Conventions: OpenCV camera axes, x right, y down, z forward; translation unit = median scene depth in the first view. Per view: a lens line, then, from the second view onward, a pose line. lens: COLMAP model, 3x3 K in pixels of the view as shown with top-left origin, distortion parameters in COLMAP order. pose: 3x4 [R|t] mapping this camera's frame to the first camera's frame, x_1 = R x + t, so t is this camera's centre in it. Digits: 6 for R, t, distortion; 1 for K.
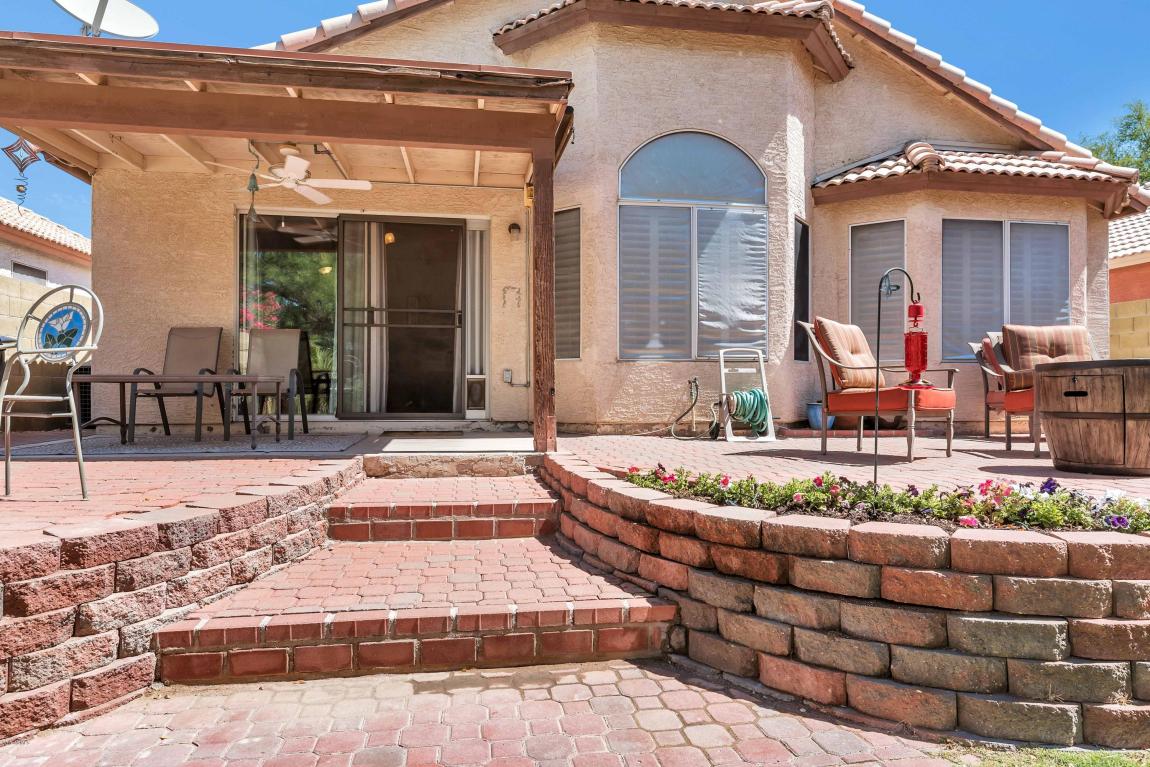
lens RADIAL K [[694.7, 0, 571.6], [0, 694.7, 386.4], [0, 0, 1]] dist [0.005498, 0.000782]
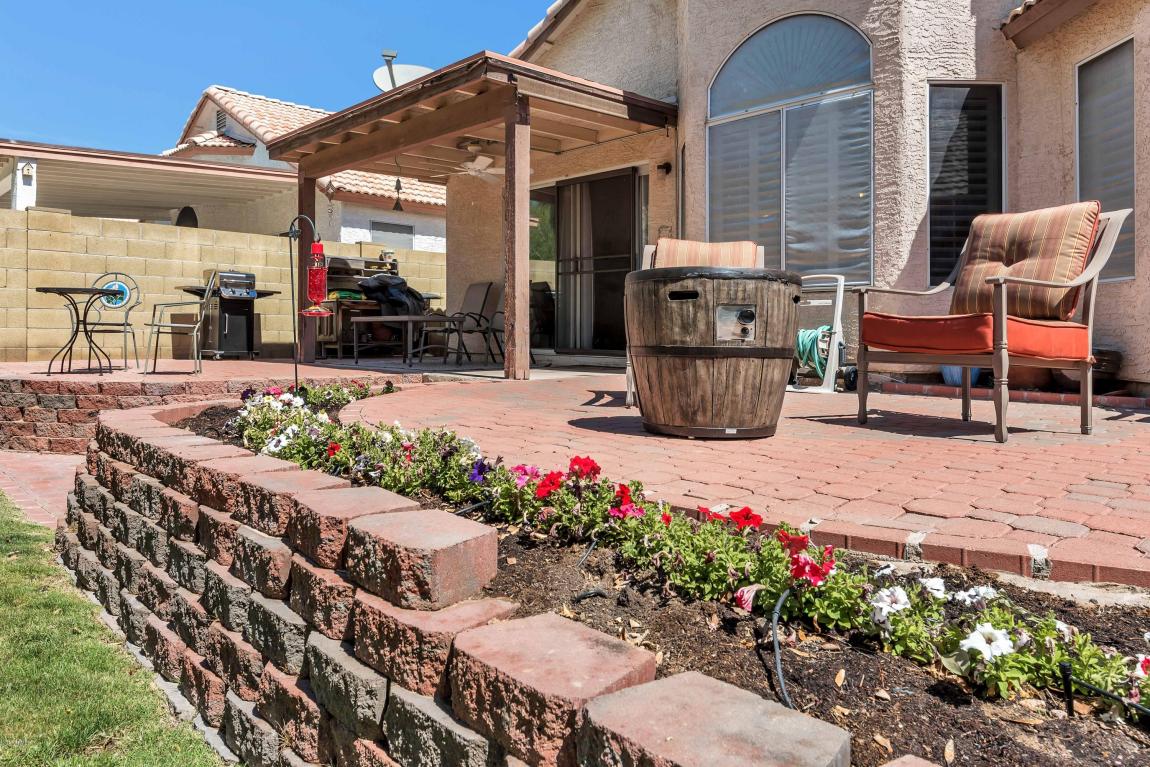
lens RADIAL K [[775.9, 0, 570.4], [0, 775.9, 329.9], [0, 0, 1]] dist [-0.003737, 0.001814]
pose [[0.577635, -0.000723, -0.816295, 0.785042], [-0.006231, 0.999967, -0.005295, 0.014112], [0.816272, 0.008145, 0.577611, 0.255673]]
